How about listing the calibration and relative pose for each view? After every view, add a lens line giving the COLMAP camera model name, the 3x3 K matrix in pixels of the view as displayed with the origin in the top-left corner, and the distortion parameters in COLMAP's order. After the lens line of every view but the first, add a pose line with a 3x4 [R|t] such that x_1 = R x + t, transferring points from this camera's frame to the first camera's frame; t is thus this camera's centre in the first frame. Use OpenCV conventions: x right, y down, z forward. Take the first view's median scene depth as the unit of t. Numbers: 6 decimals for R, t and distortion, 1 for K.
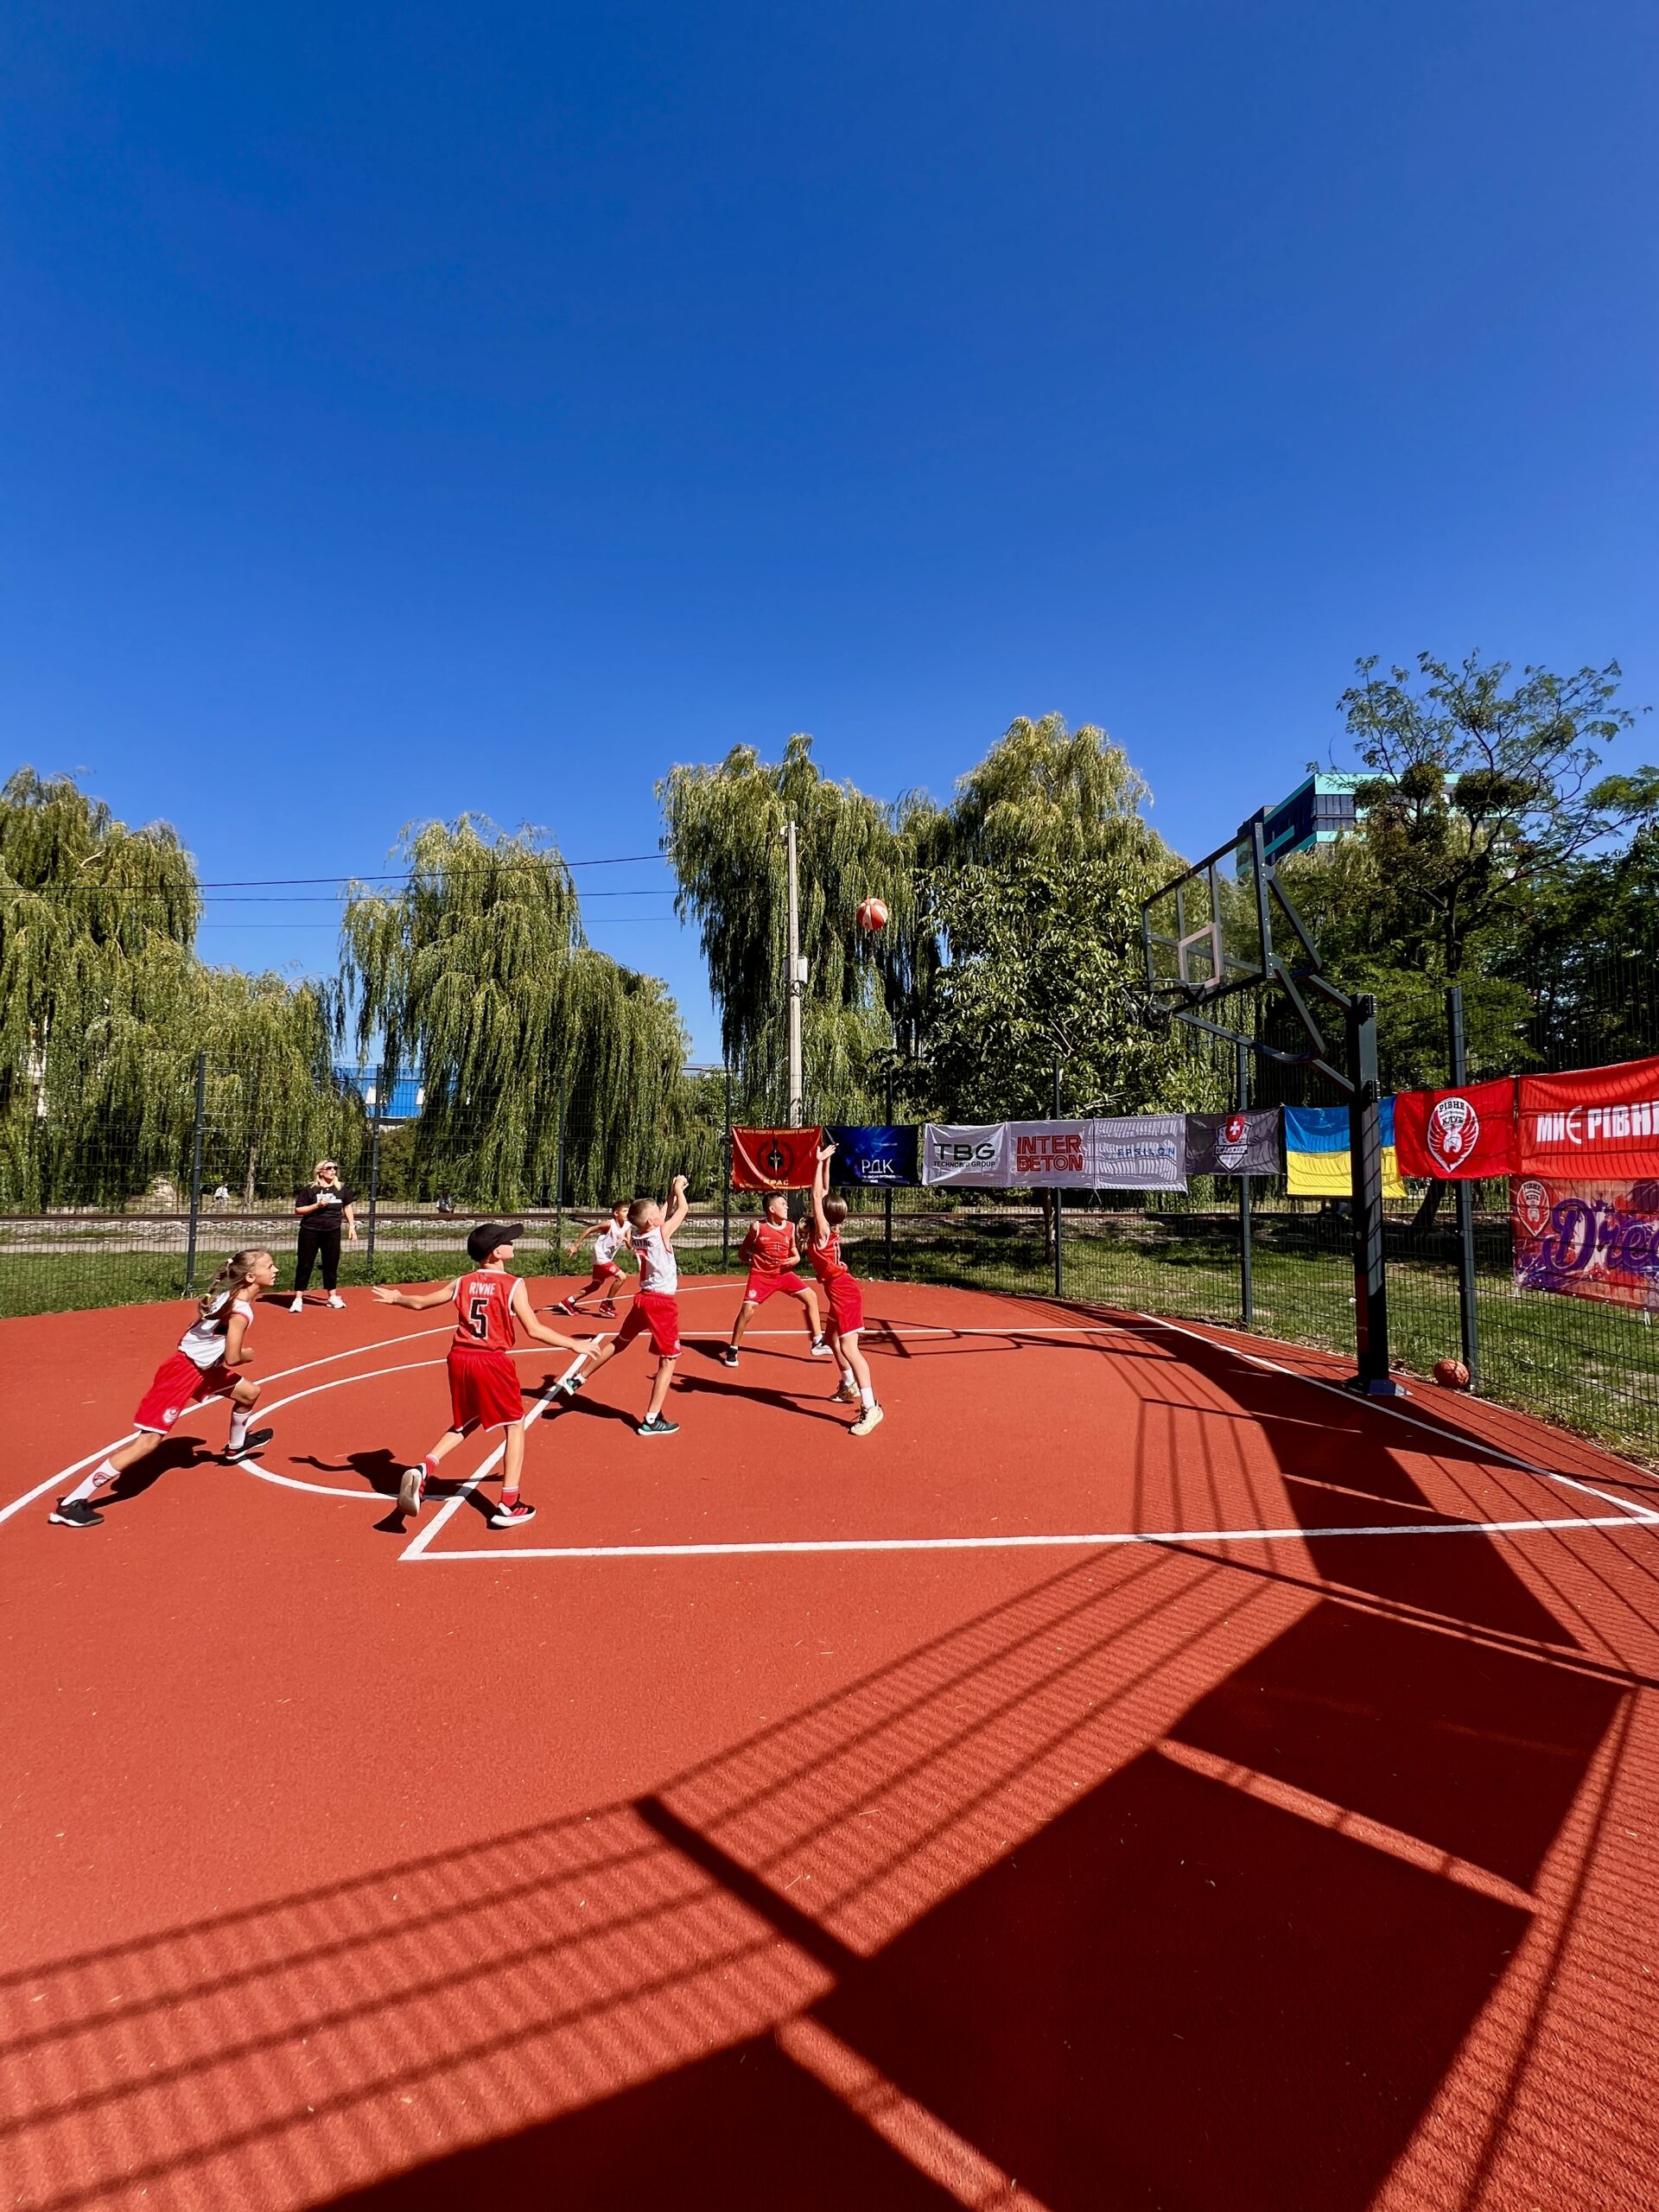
lens RADIAL K [[897.4, 0, 799.8], [0, 897.4, 1088.7], [0, 0, 1]] dist [0.001898, 0.001467]
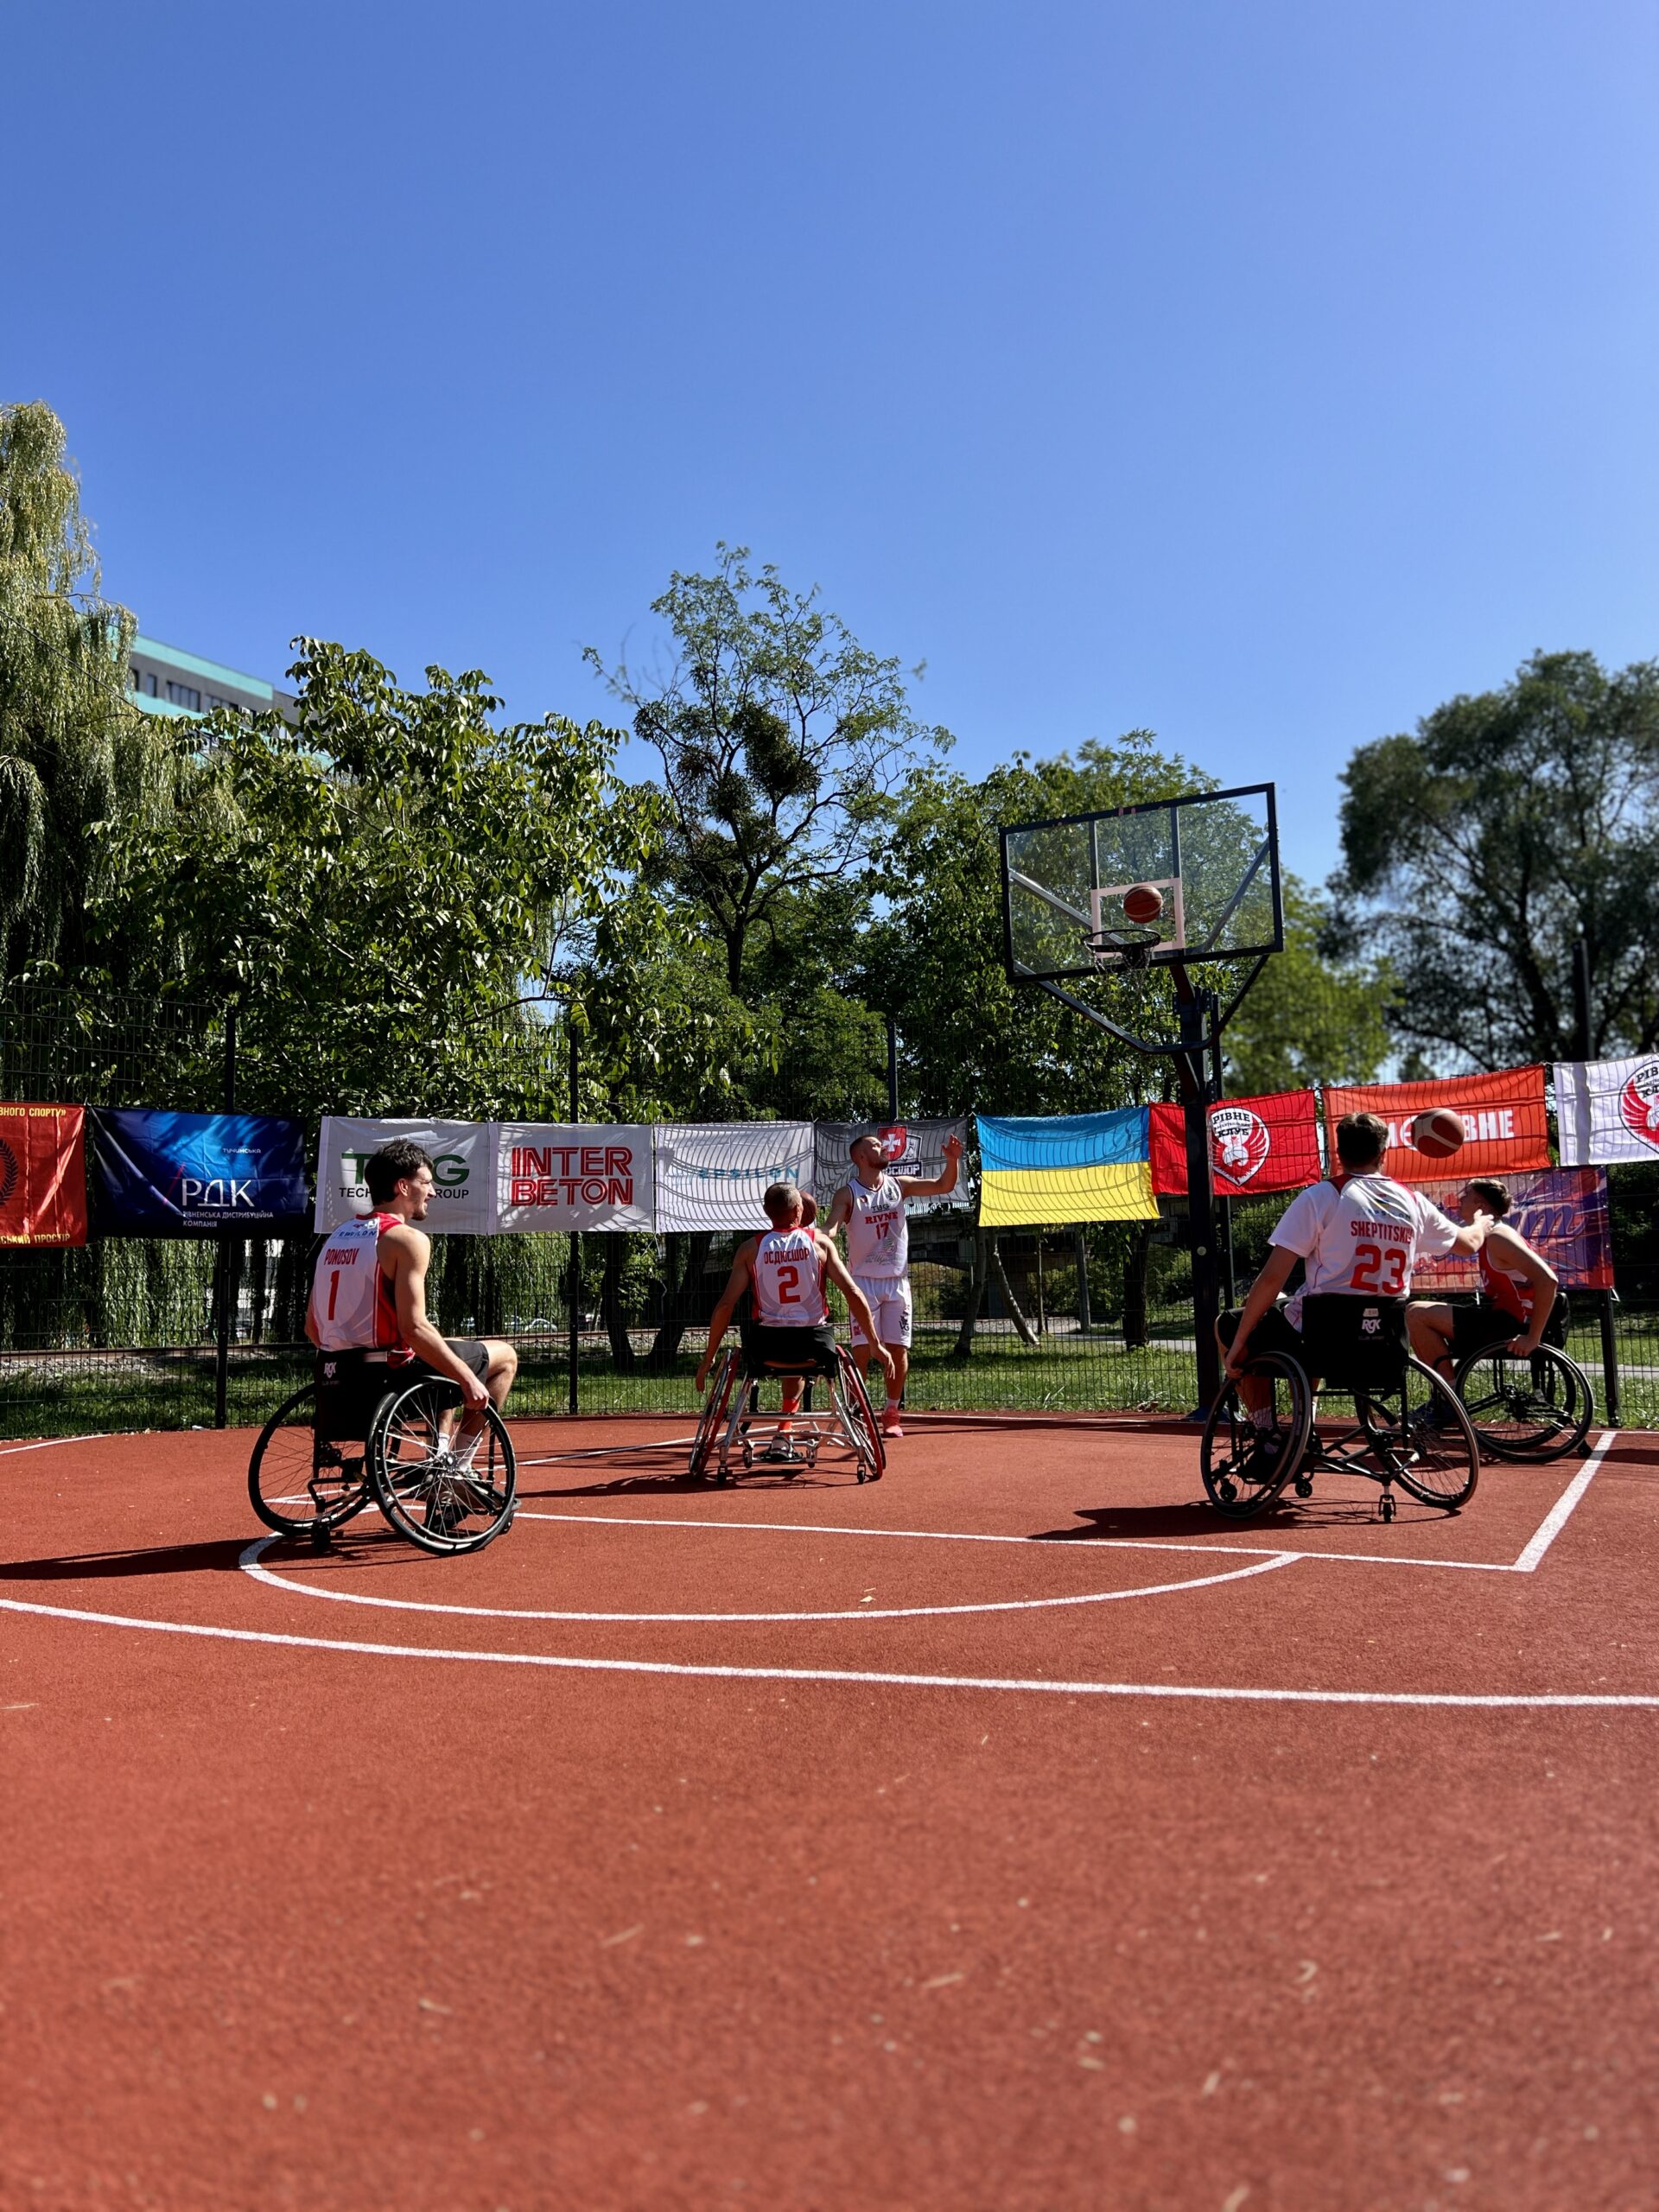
lens RADIAL K [[1698.3, 0, 817.7], [0, 1698.3, 1086.2], [0, 0, 1]] dist [0.030062, -0.036959]
pose [[0.525241, 0.099487, 0.845118, -0.700458], [-0.059338, 0.995007, -0.080253, 0.108073], [-0.848882, -0.007995, 0.528522, 0.292935]]
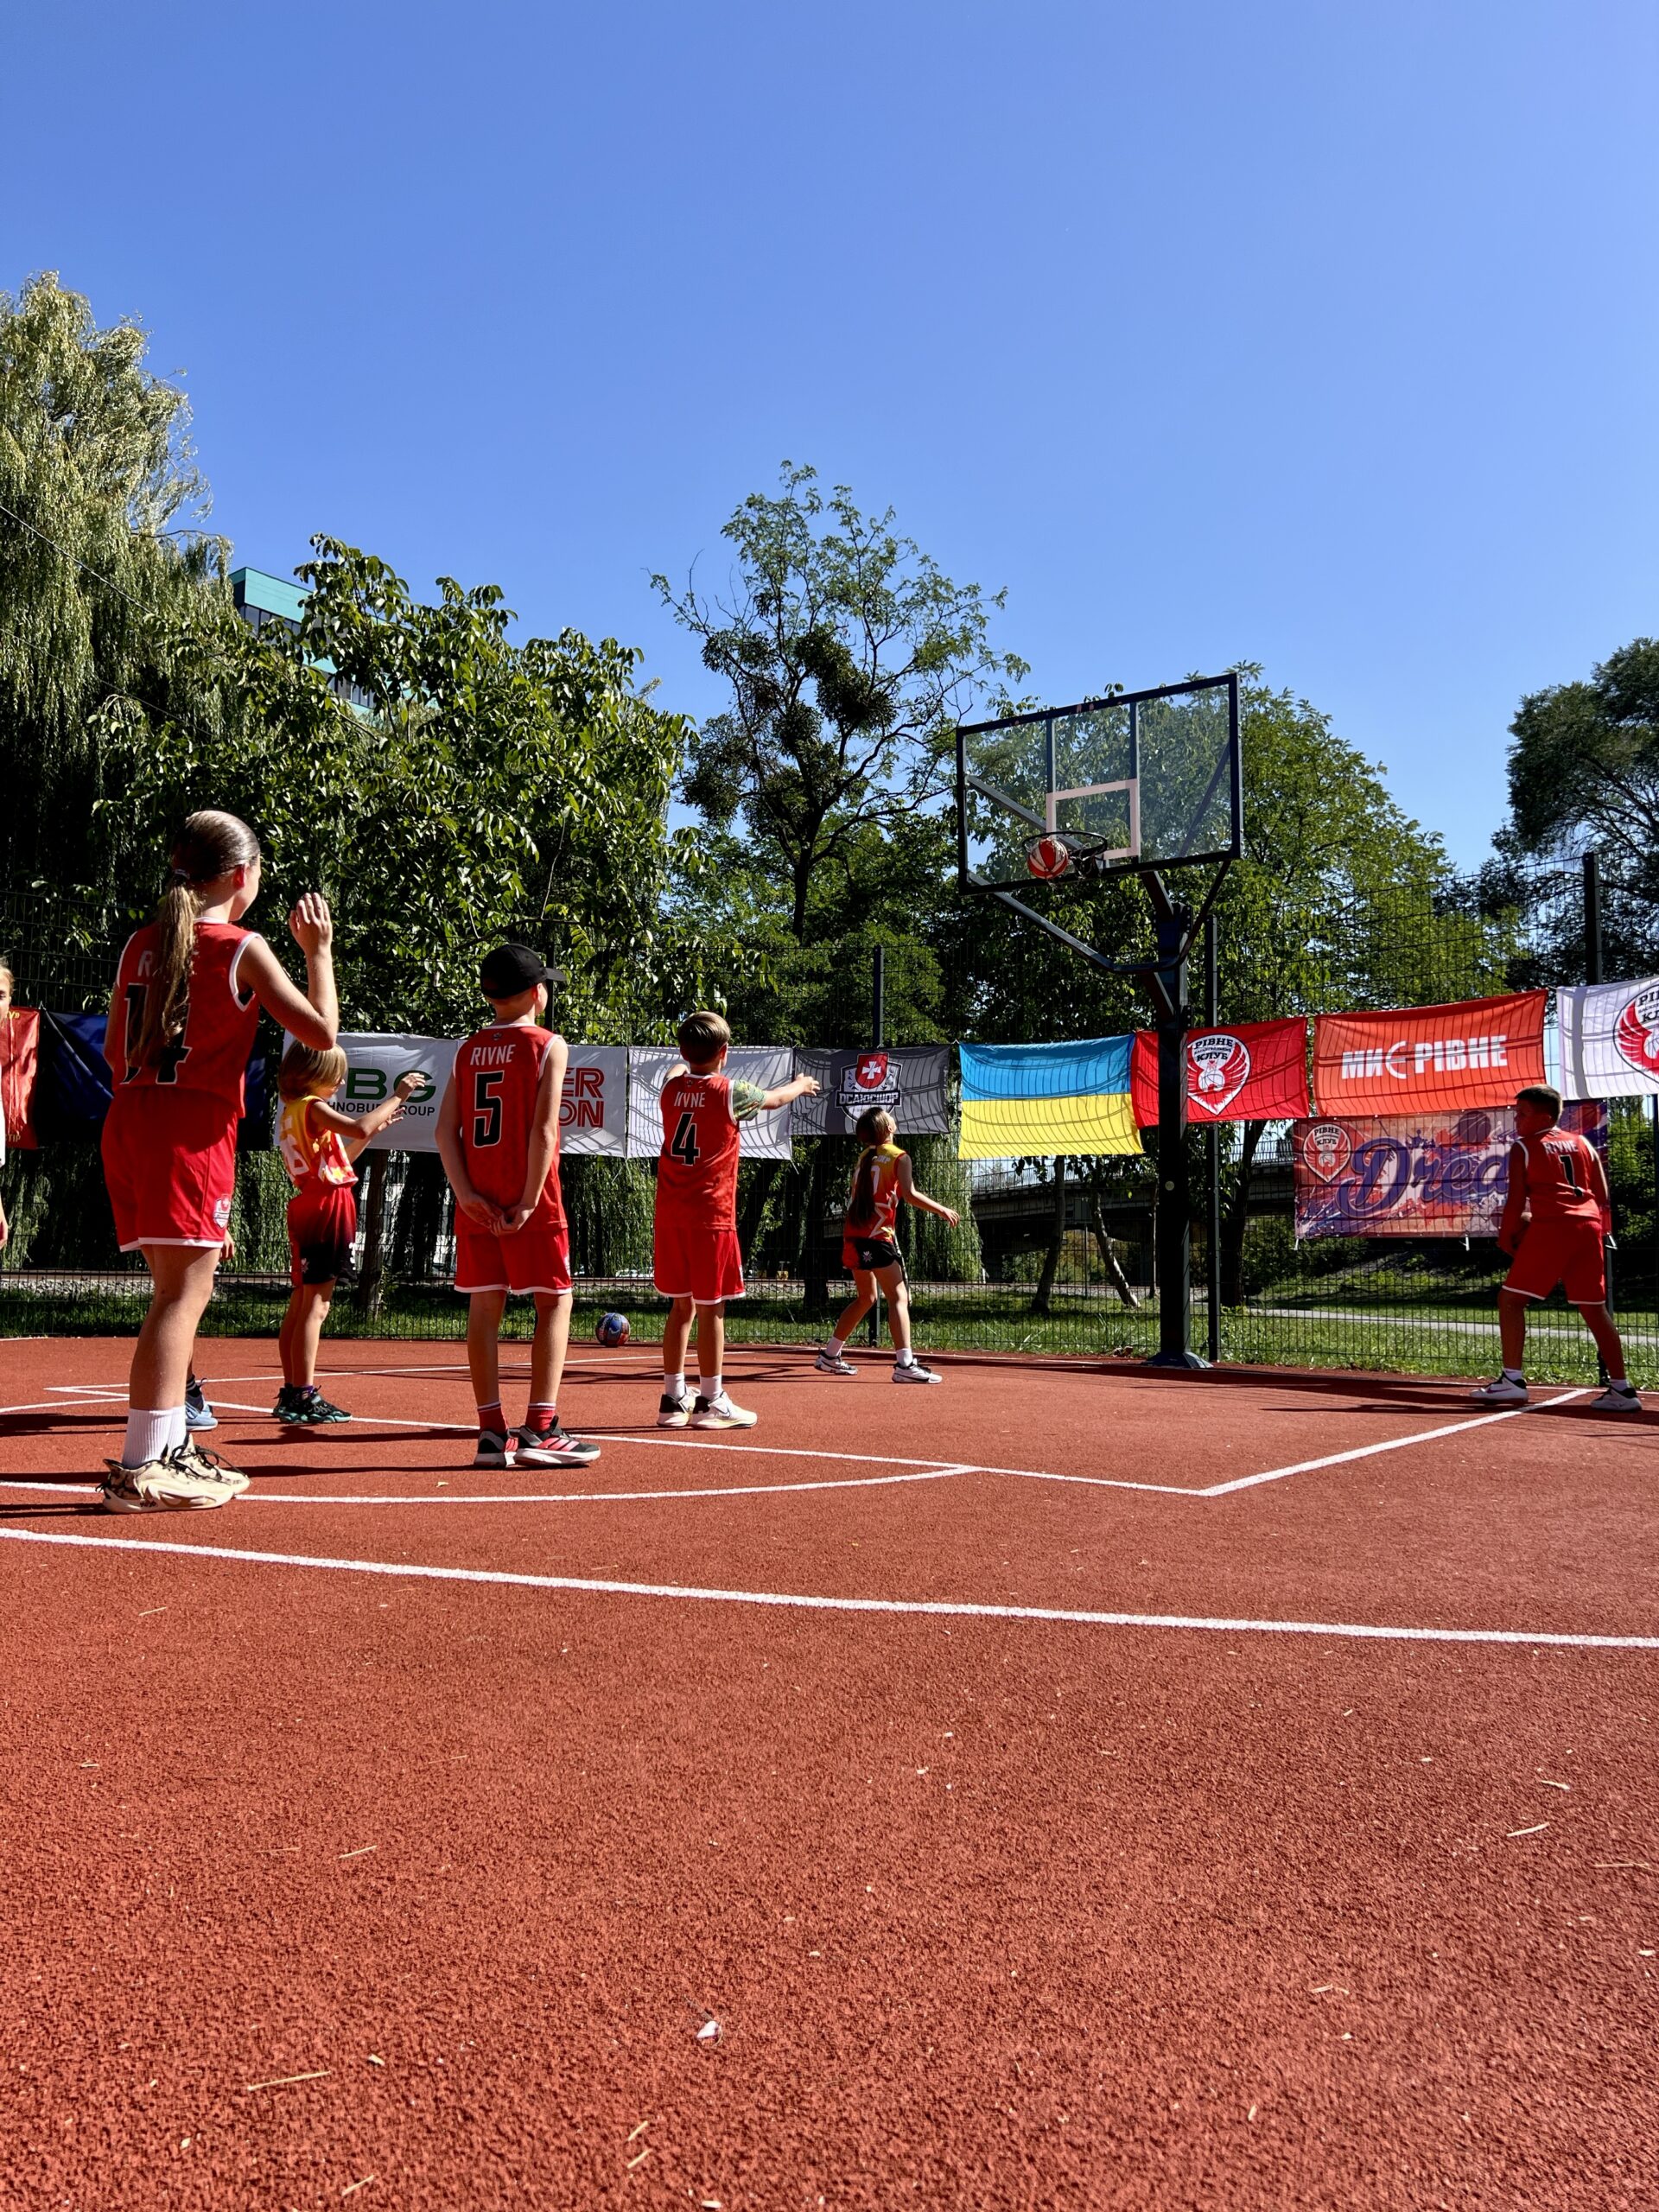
lens RADIAL K [[1698.3, 0, 823.2], [0, 1698.3, 1102.1], [0, 0, 1]] dist [0.030062, -0.036959]
pose [[0.603016, 0.086385, 0.793038, -0.568077], [-0.086788, 0.995323, -0.042428, 0.122991], [-0.792994, -0.043241, 0.607692, 0.201619]]
